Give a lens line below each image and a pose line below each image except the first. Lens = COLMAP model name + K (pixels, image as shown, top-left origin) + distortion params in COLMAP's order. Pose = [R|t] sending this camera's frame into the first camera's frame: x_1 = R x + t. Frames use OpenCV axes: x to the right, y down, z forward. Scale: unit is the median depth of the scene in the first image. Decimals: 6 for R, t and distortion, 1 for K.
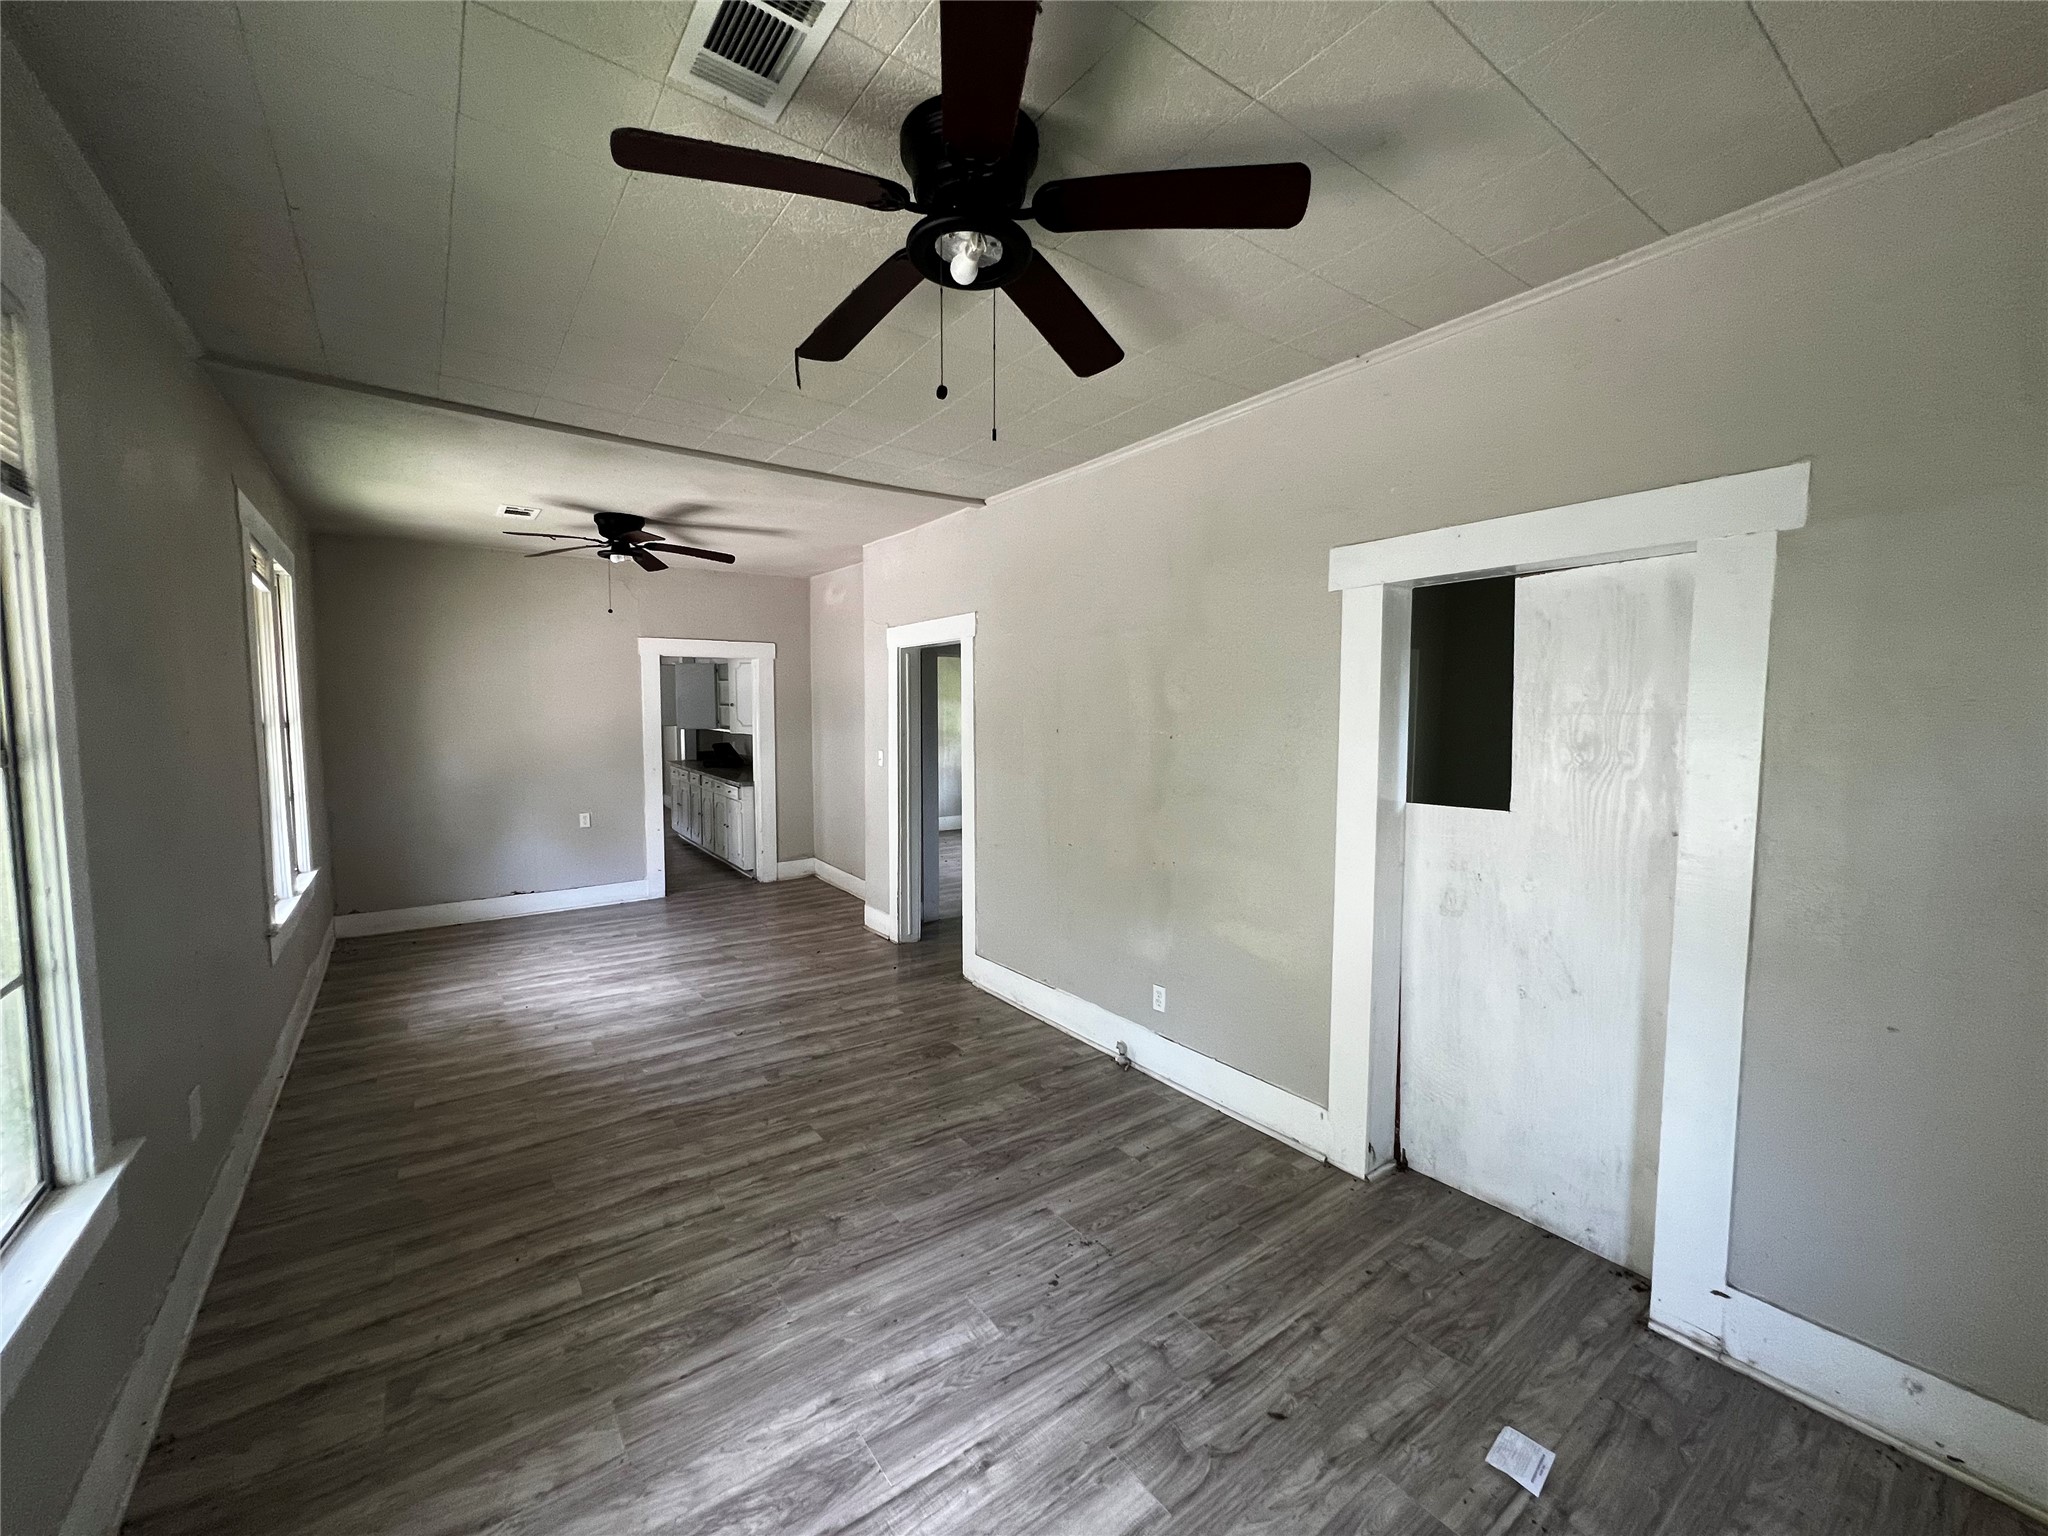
lens RADIAL K [[819.1, 0, 1018.1], [0, 819.1, 767.0], [0, 0, 1]] dist [-0.001367, -0.000102]
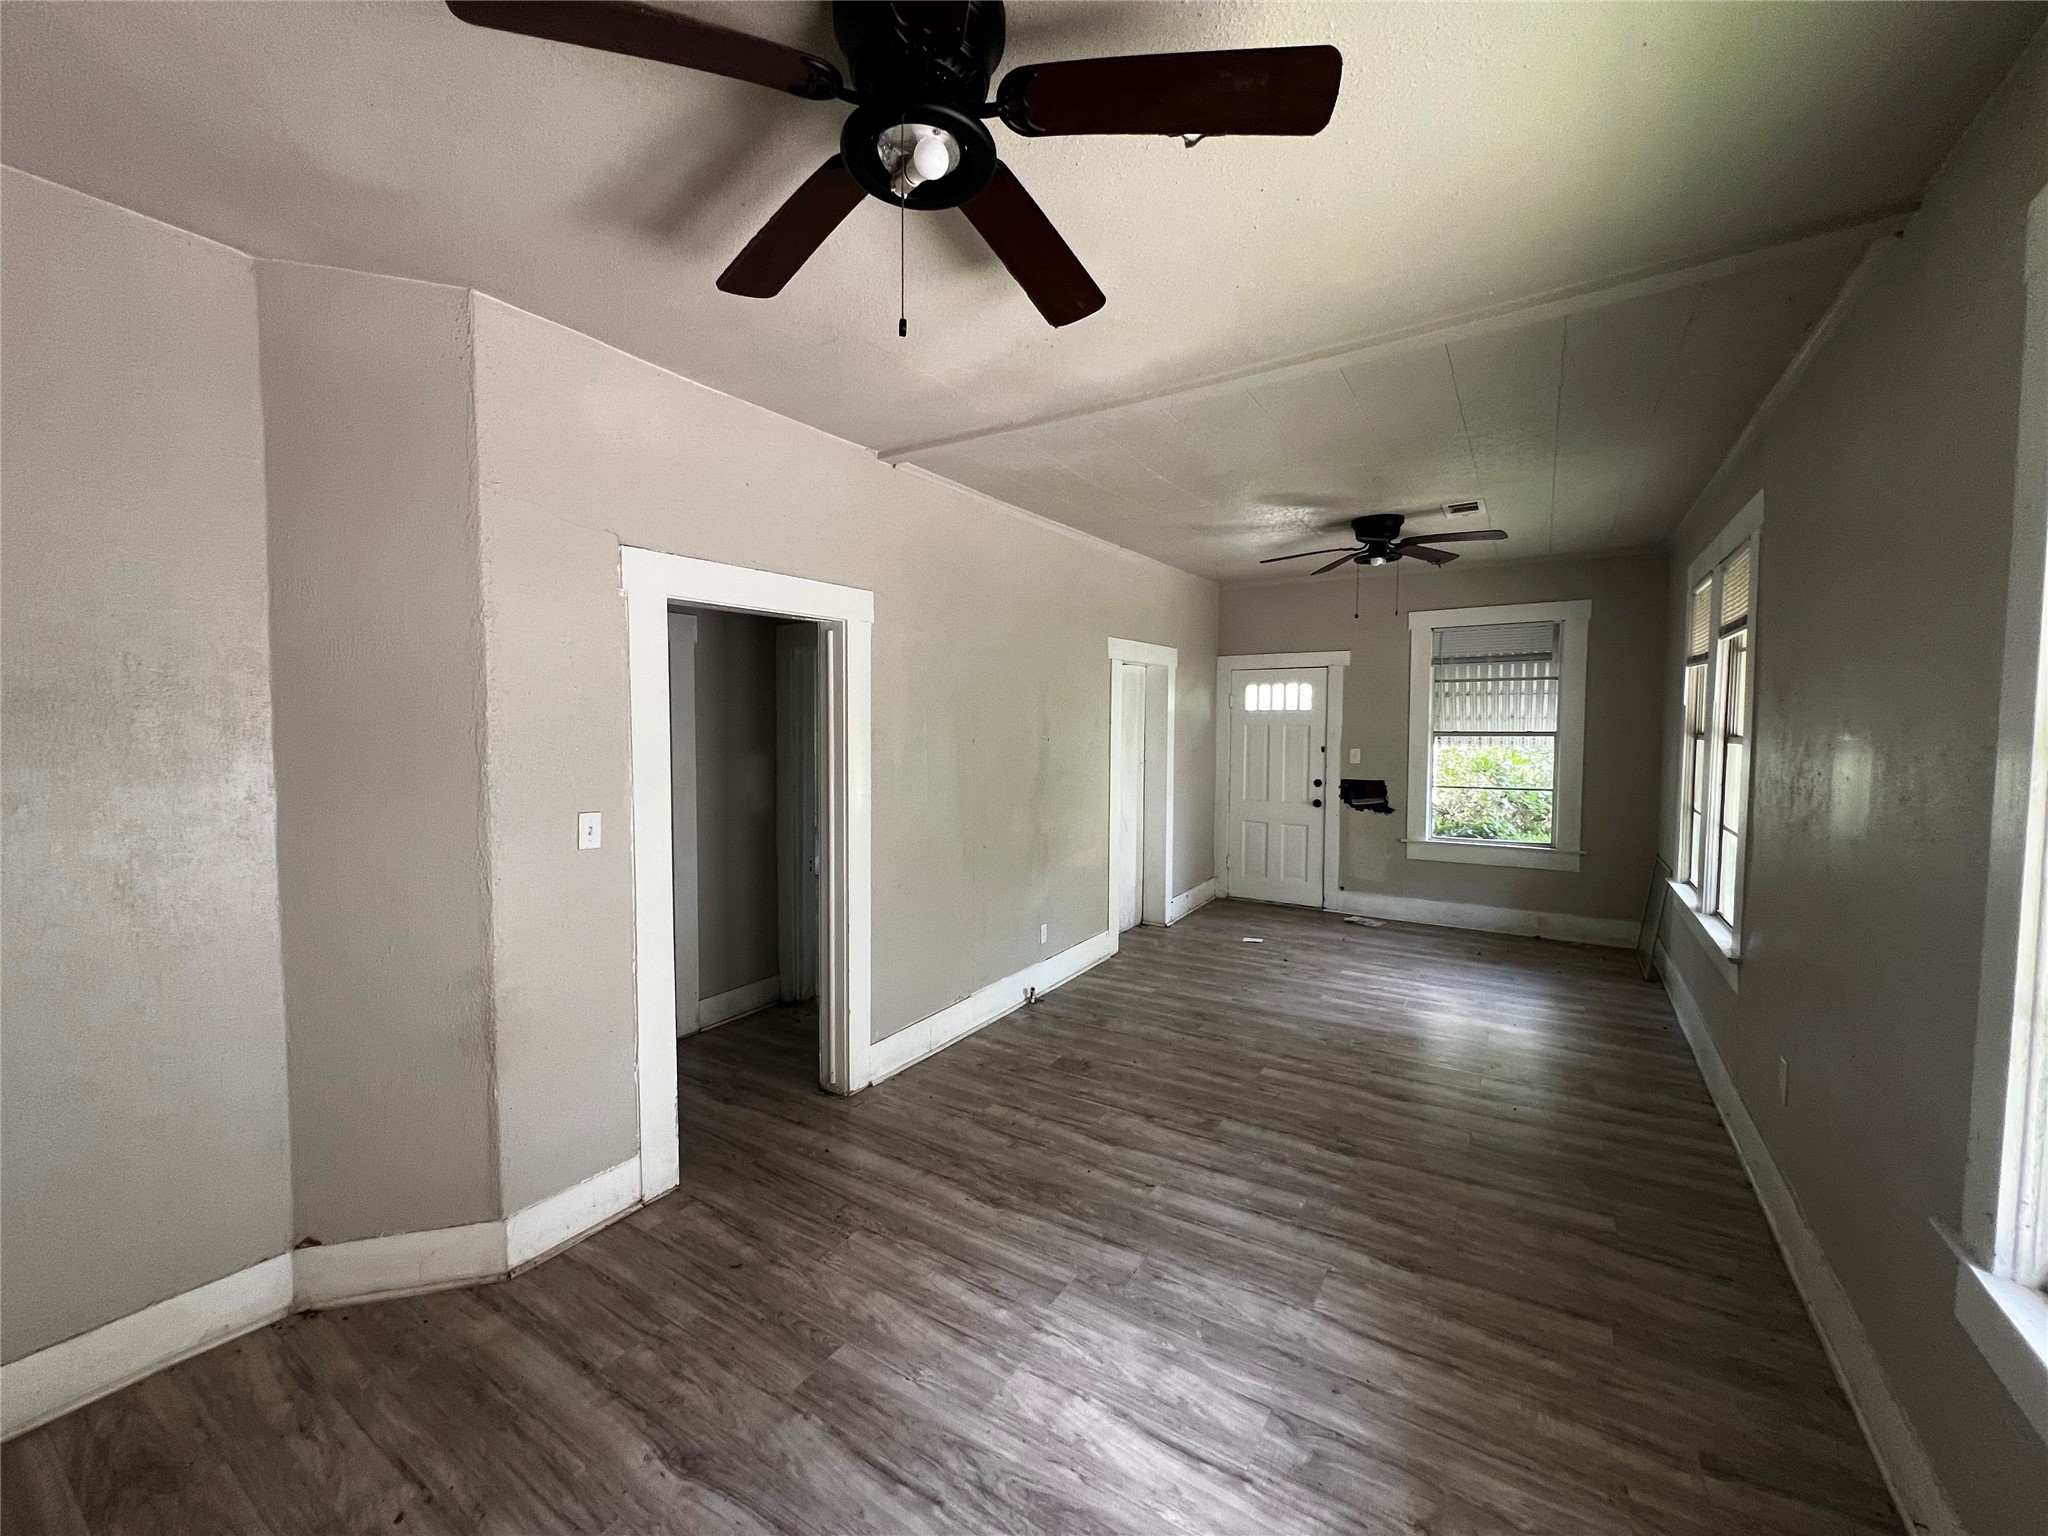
lens RADIAL K [[819.1, 0, 1018.1], [0, 819.1, 767.0], [0, 0, 1]] dist [-0.001367, -0.000102]
pose [[-0.365278, -0.053939, 0.929334, -0.997007], [0.065788, 0.994328, 0.083570, -0.100814], [-0.928571, 0.091665, -0.359658, 1.420699]]
